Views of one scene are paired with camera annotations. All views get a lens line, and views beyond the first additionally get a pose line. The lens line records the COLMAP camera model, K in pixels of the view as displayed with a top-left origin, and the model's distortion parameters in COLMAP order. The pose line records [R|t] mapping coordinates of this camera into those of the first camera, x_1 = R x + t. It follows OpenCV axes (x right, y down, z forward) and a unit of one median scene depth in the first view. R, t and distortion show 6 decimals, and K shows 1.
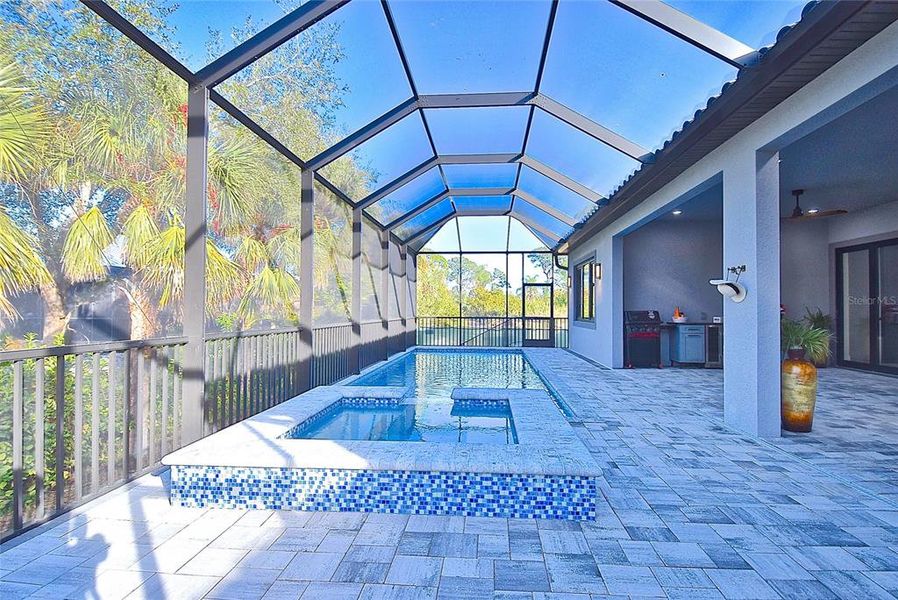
lens RADIAL K [[469.0, 0, 453.4], [0, 469.0, 301.8], [0, 0, 1]] dist [0.064405, -0.057341]
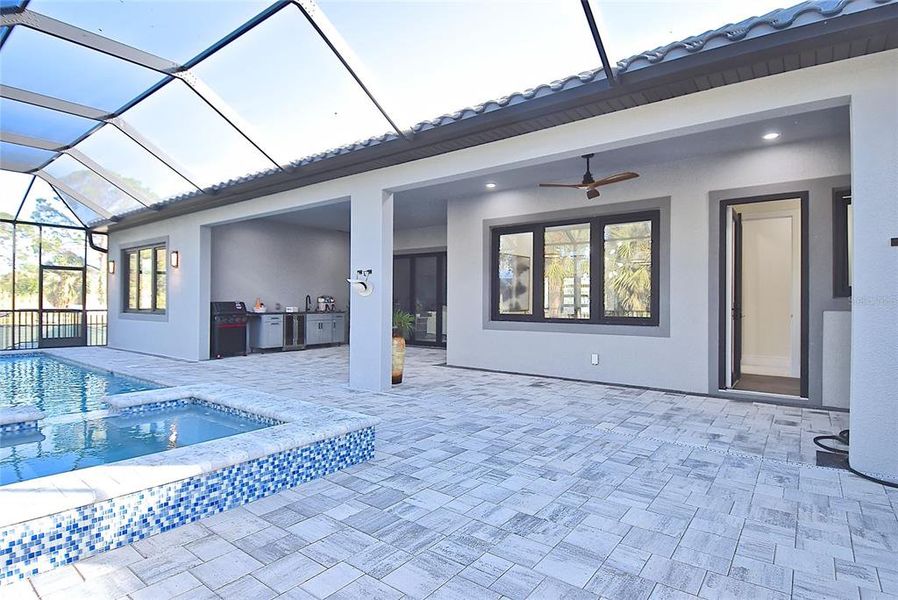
lens RADIAL K [[469.0, 0, 453.4], [0, 469.0, 301.8], [0, 0, 1]] dist [0.064405, -0.057341]
pose [[0.548324, 0.001501, 0.836265, -0.682732], [-0.018794, 0.999768, 0.010528, -0.003242], [-0.836055, -0.021490, 0.548225, 0.077343]]
